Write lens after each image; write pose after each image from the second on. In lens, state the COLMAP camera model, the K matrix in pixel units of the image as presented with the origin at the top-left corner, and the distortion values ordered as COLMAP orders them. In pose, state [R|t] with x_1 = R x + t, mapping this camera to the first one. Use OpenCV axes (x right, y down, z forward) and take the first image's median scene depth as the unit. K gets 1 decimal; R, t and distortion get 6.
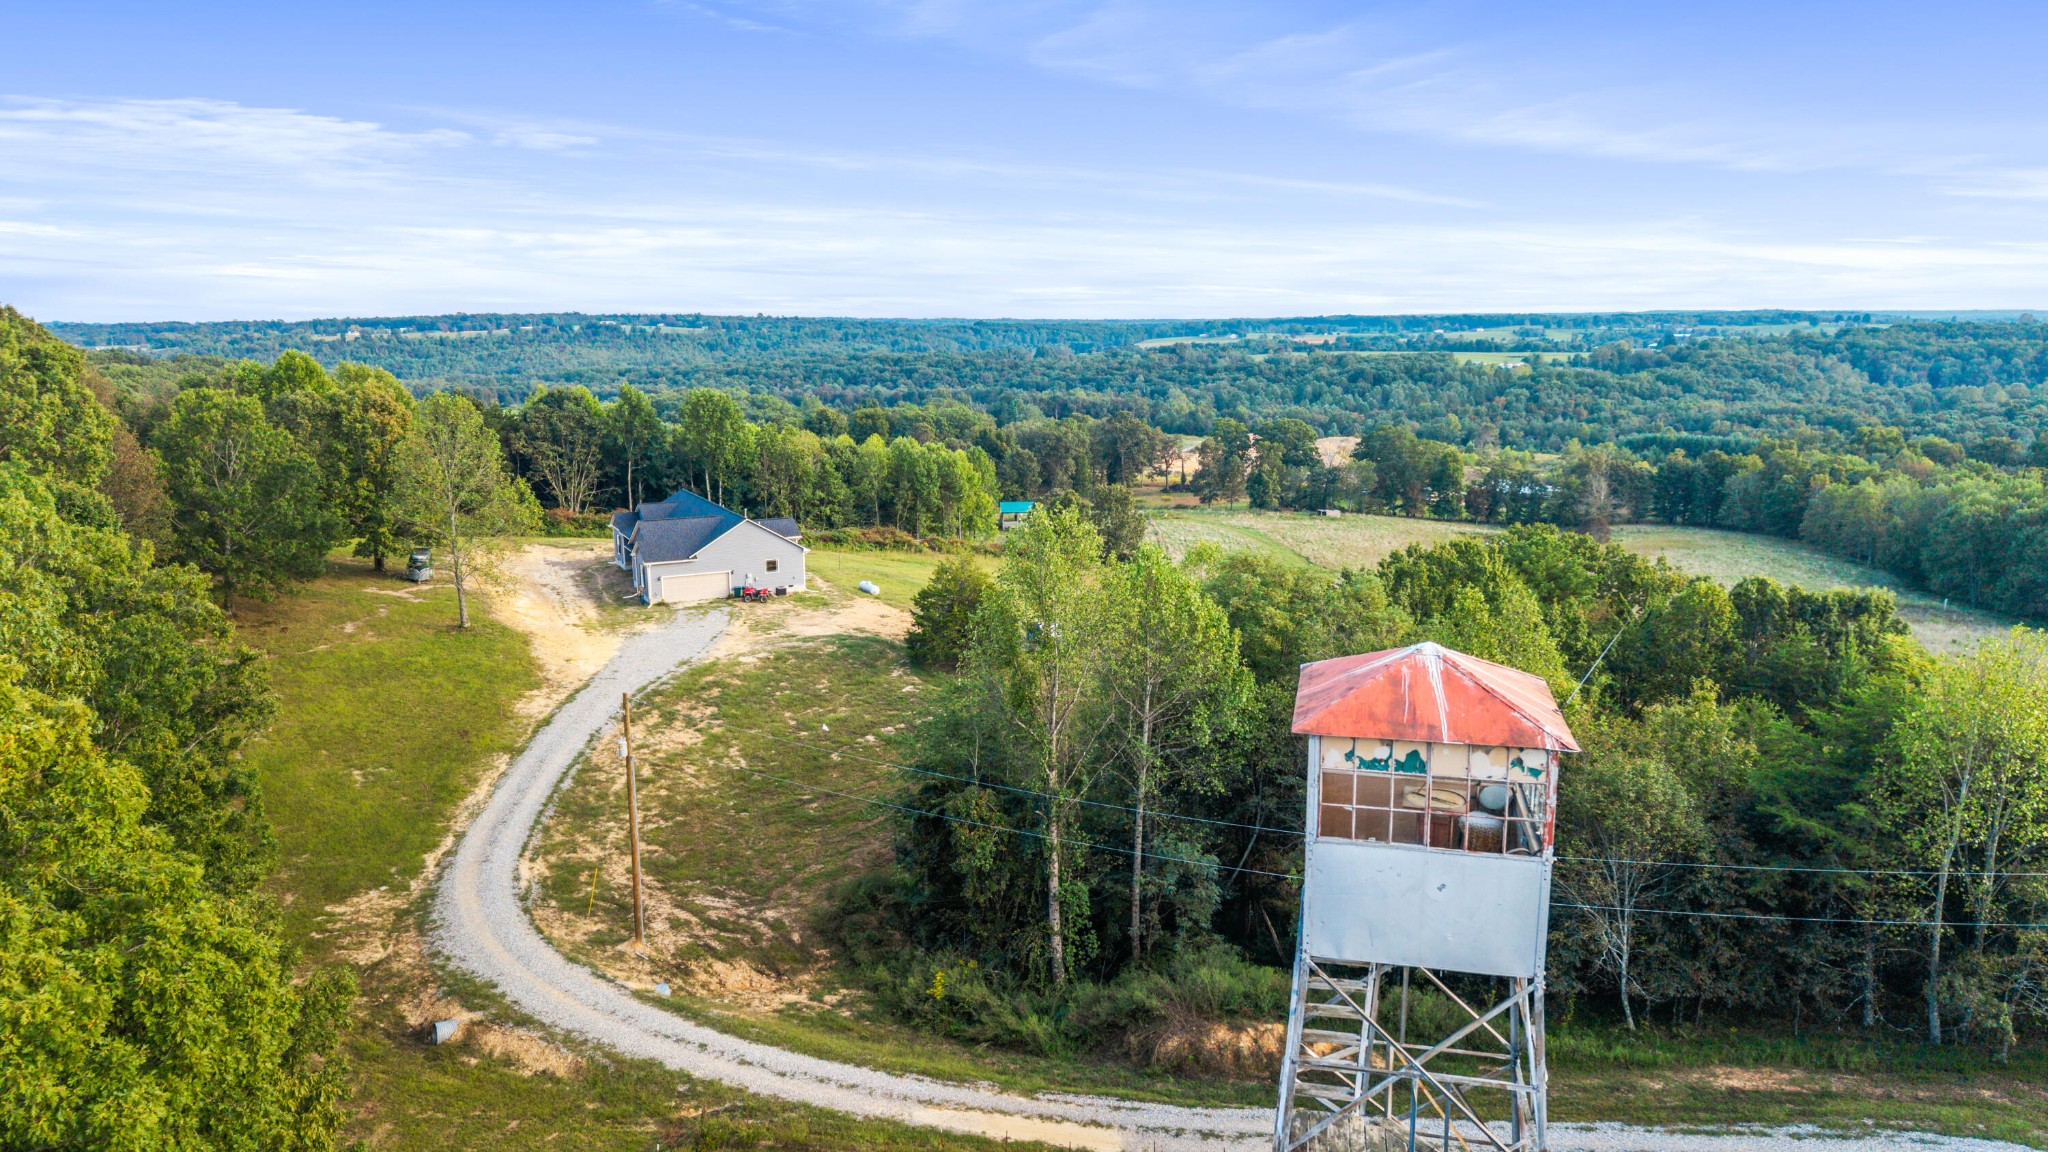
lens RADIAL K [[1384.3, 0, 1029.6], [0, 1384.3, 569.3], [0, 0, 1]] dist [0.030711, -0.031091]
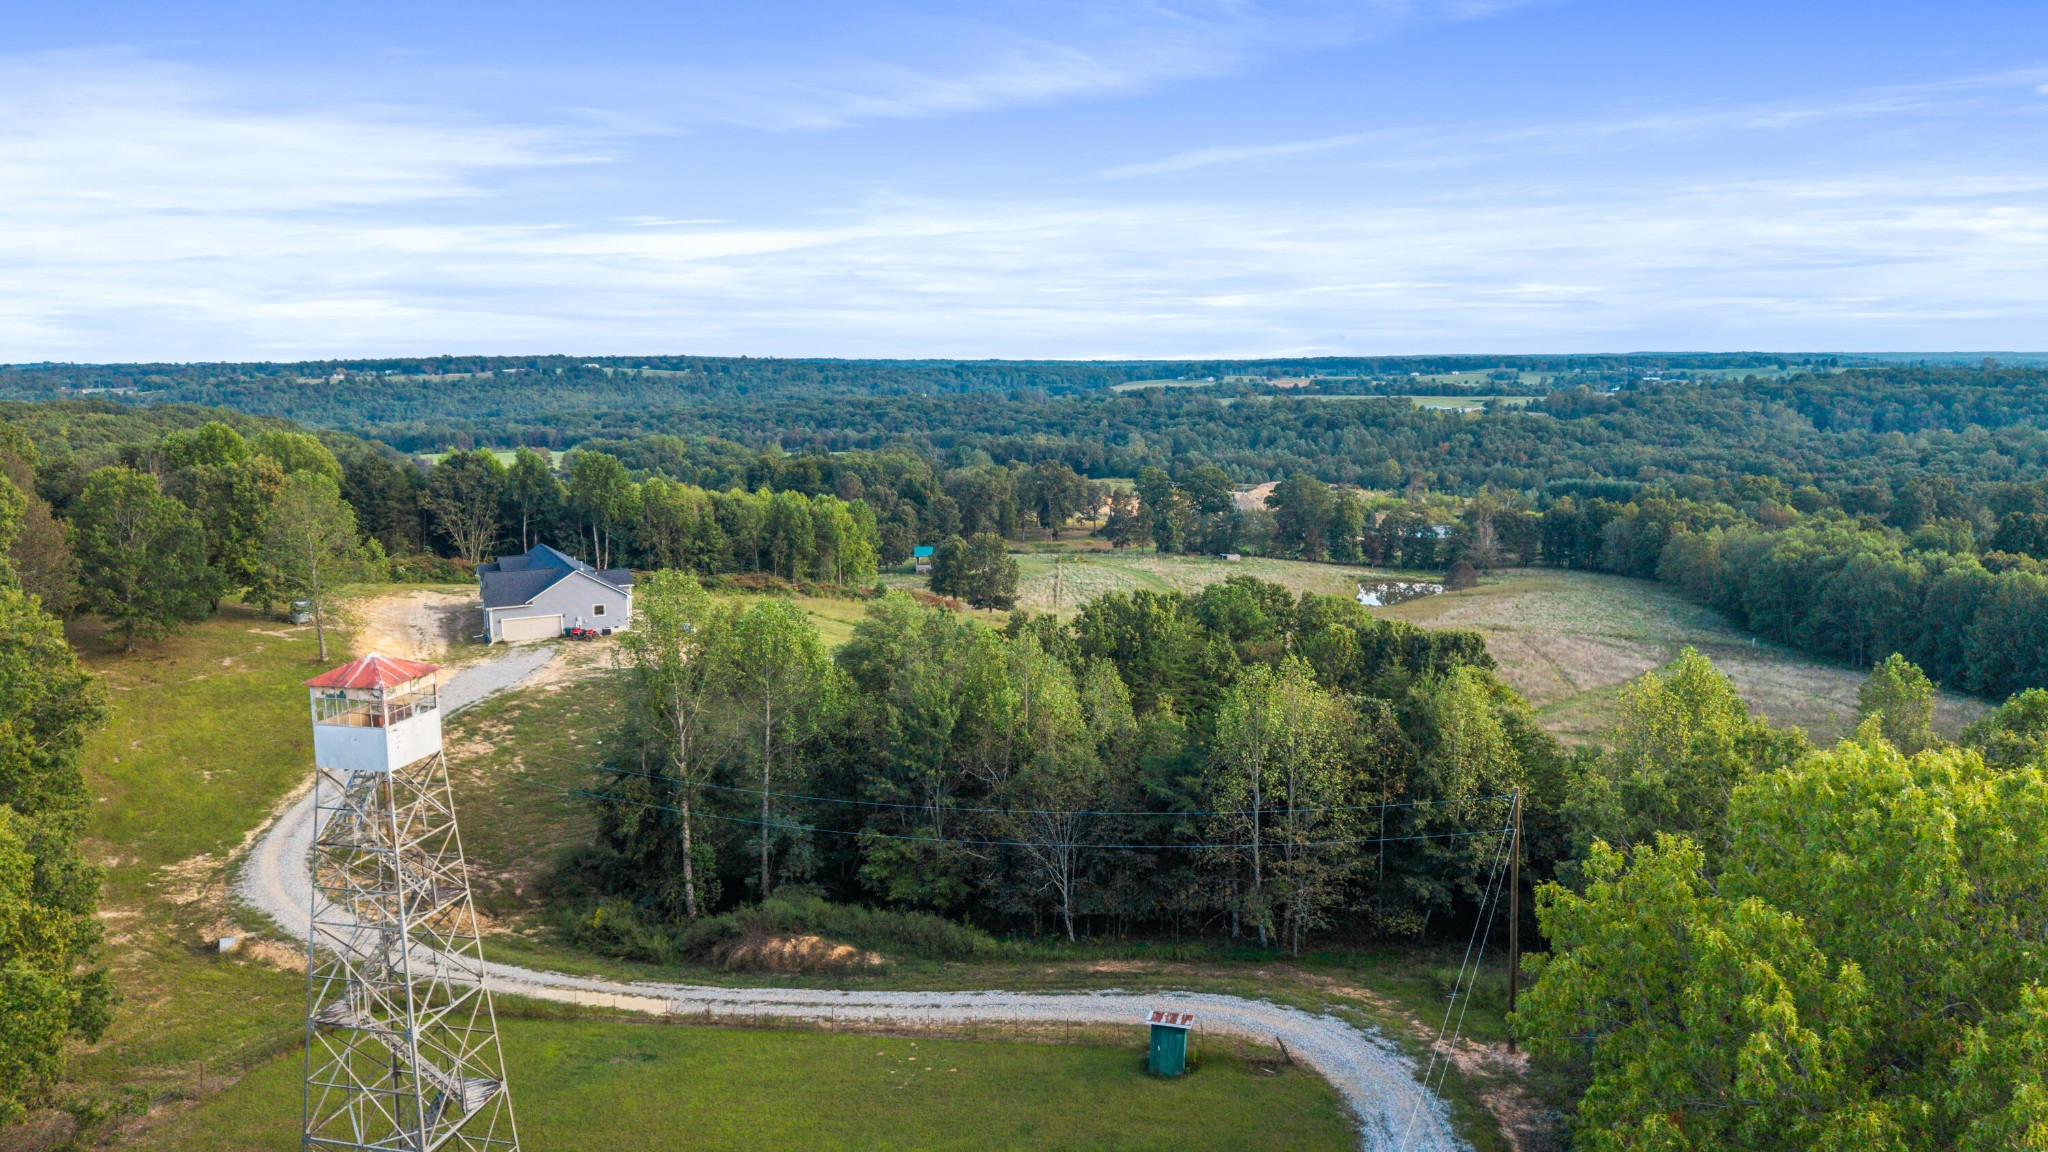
lens RADIAL K [[1384.3, 0, 1029.6], [0, 1384.3, 569.3], [0, 0, 1]] dist [0.030711, -0.031091]
pose [[0.999982, 0.000297, 0.006030, 0.096645], [-0.000127, 0.999601, -0.028237, -0.002166], [-0.006036, 0.028235, 0.999583, -0.107262]]
